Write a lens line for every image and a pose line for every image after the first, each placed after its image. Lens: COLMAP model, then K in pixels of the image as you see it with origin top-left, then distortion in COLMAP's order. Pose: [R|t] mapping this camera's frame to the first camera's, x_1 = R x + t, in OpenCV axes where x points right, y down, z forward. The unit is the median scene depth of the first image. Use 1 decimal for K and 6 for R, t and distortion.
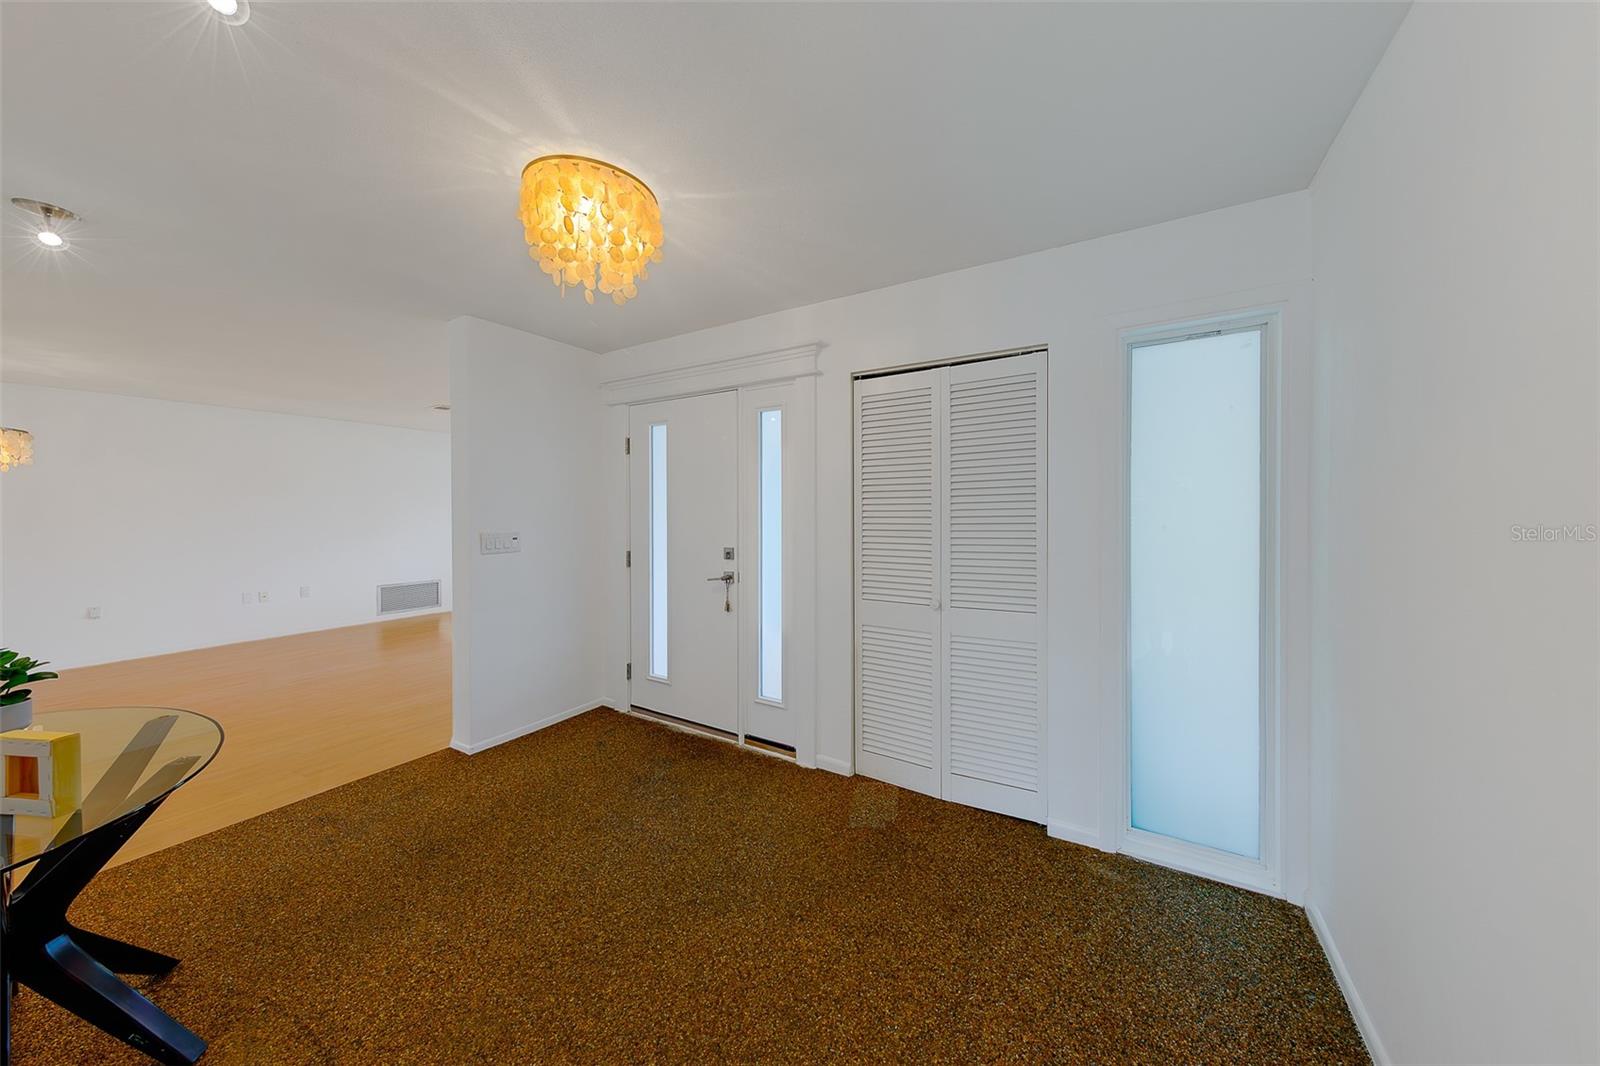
lens RADIAL K [[508.1, 0, 831.7], [0, 508.1, 513.7], [0, 0, 1]] dist [0.007245, -0.000274]
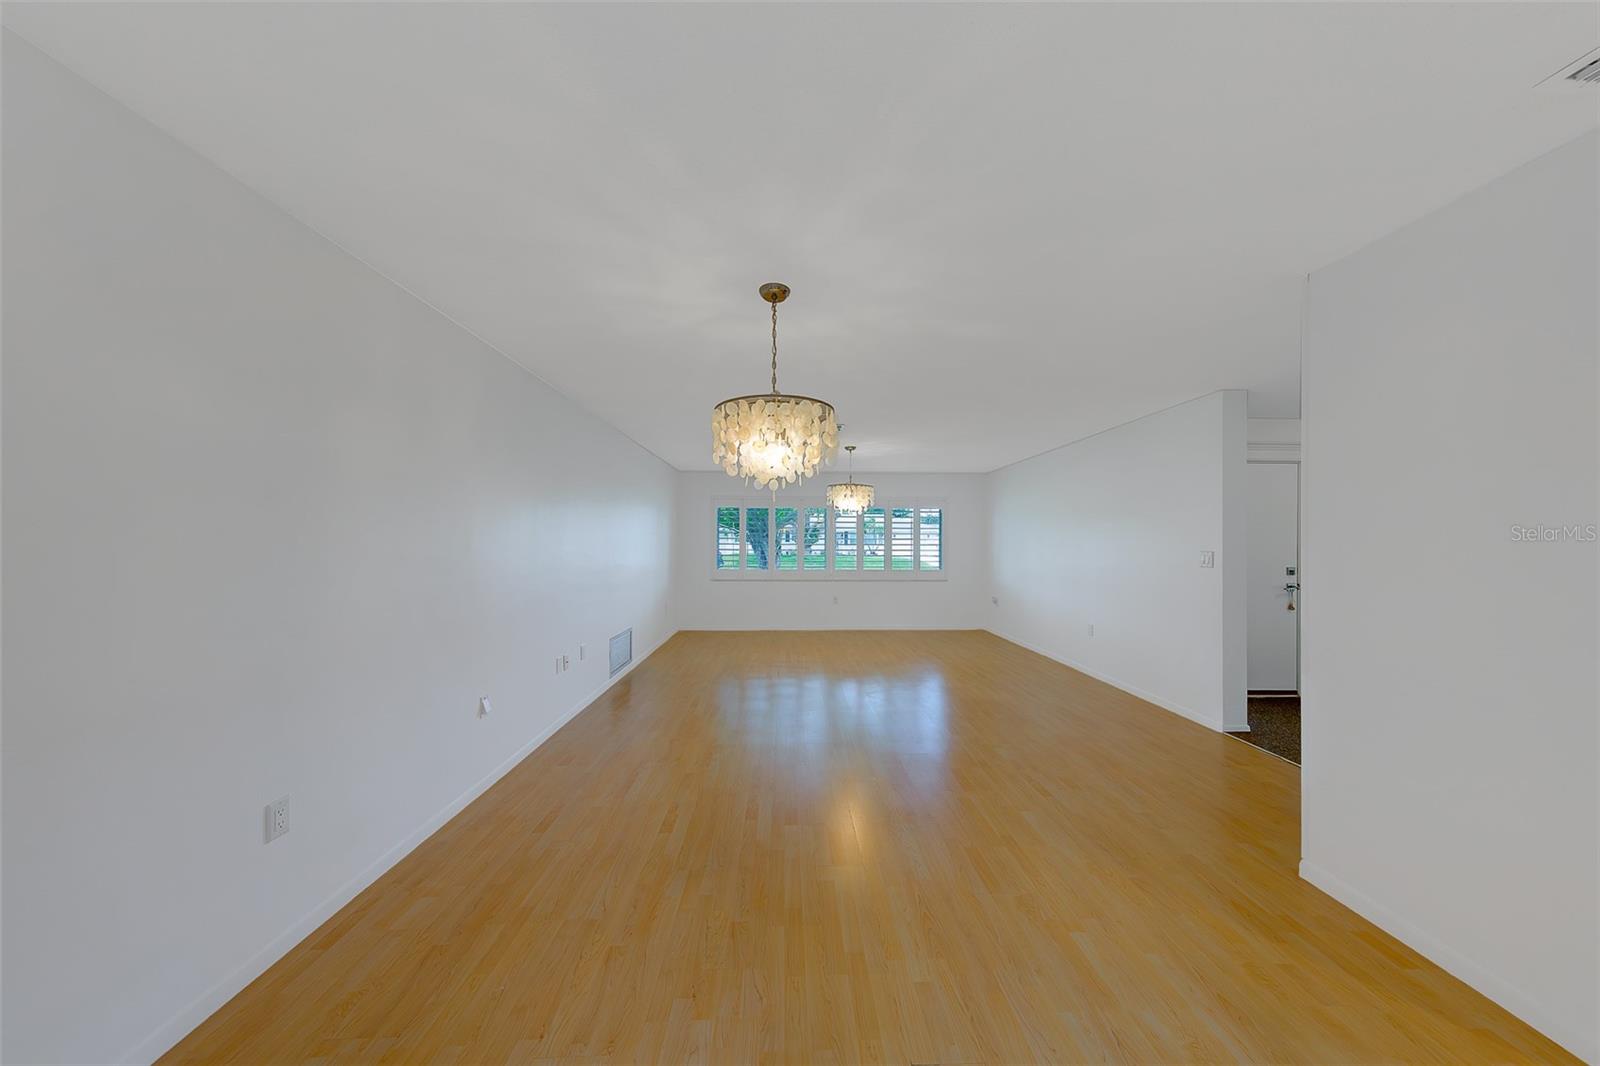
lens RADIAL K [[508.1, 0, 805.2], [0, 508.1, 541.4], [0, 0, 1]] dist [0.007245, -0.000274]
pose [[0.850698, 0.001115, 0.525654, -2.412248], [0.001424, 0.999989, -0.004425, -0.005537], [-0.525653, 0.004513, 0.850687, 0.515107]]
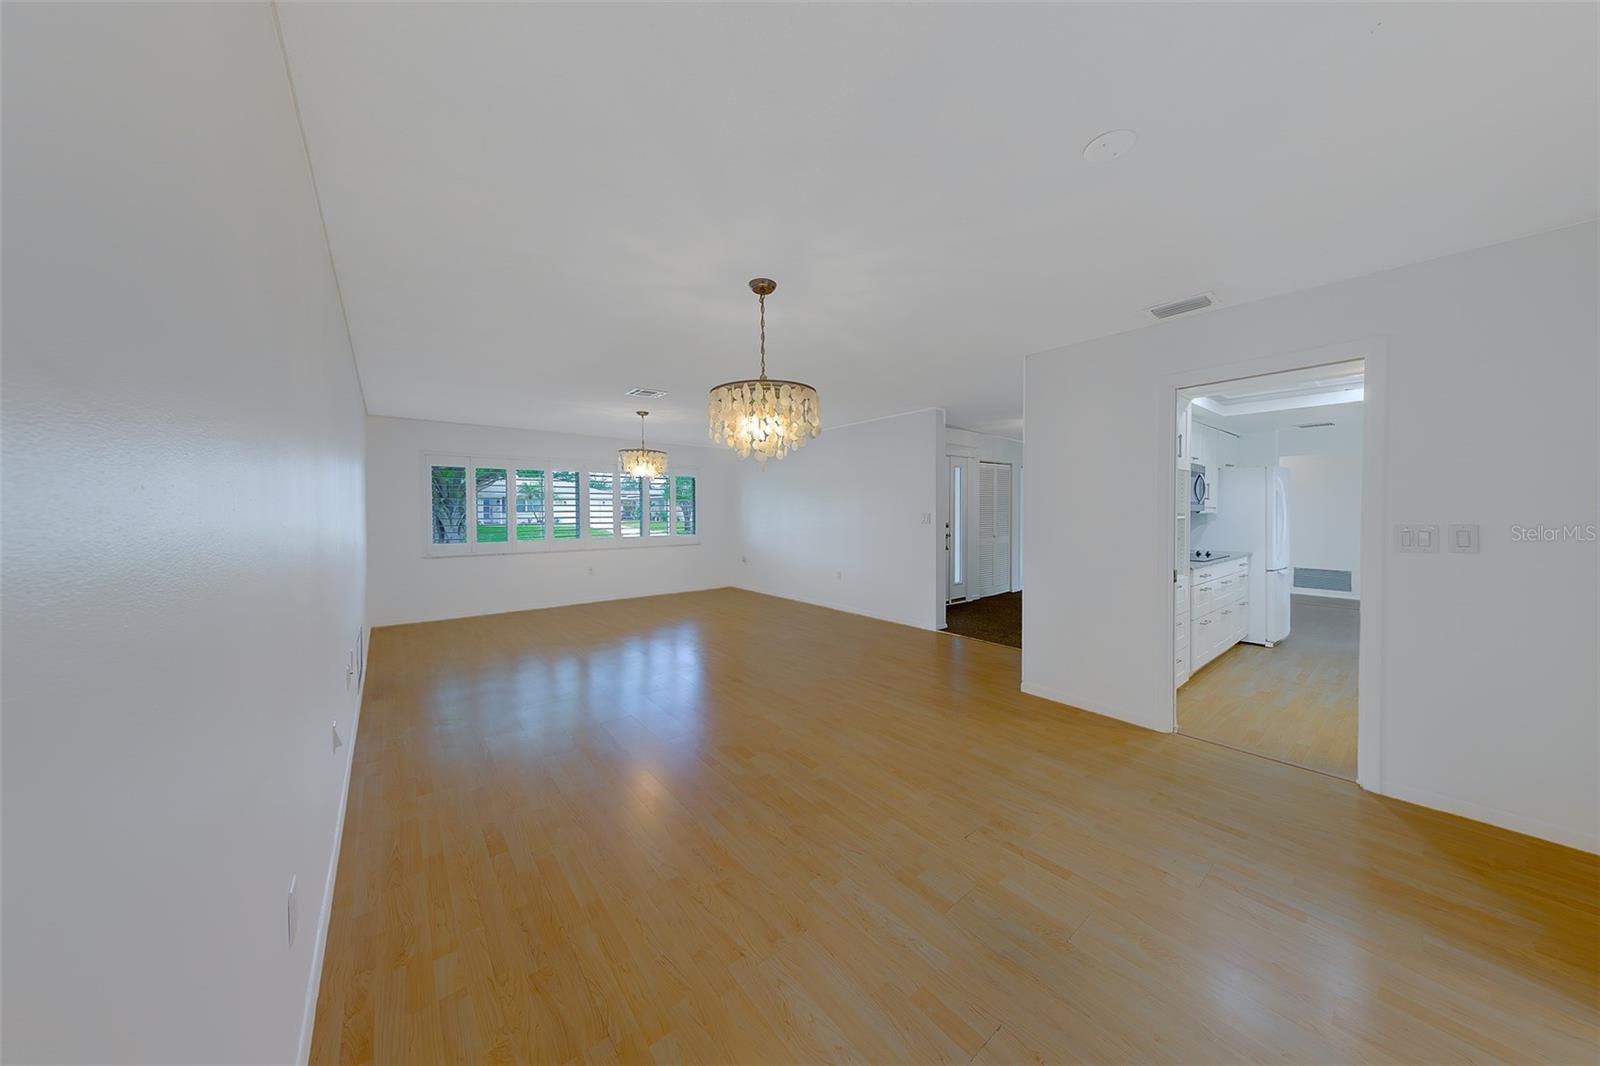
lens RADIAL K [[508.1, 0, 808.7], [0, 508.1, 522.1], [0, 0, 1]] dist [0.007245, -0.000274]
pose [[0.360387, -0.029289, 0.932343, -2.858783], [0.008058, 0.999567, 0.028286, -0.009573], [-0.932768, -0.002681, 0.360467, 0.821153]]
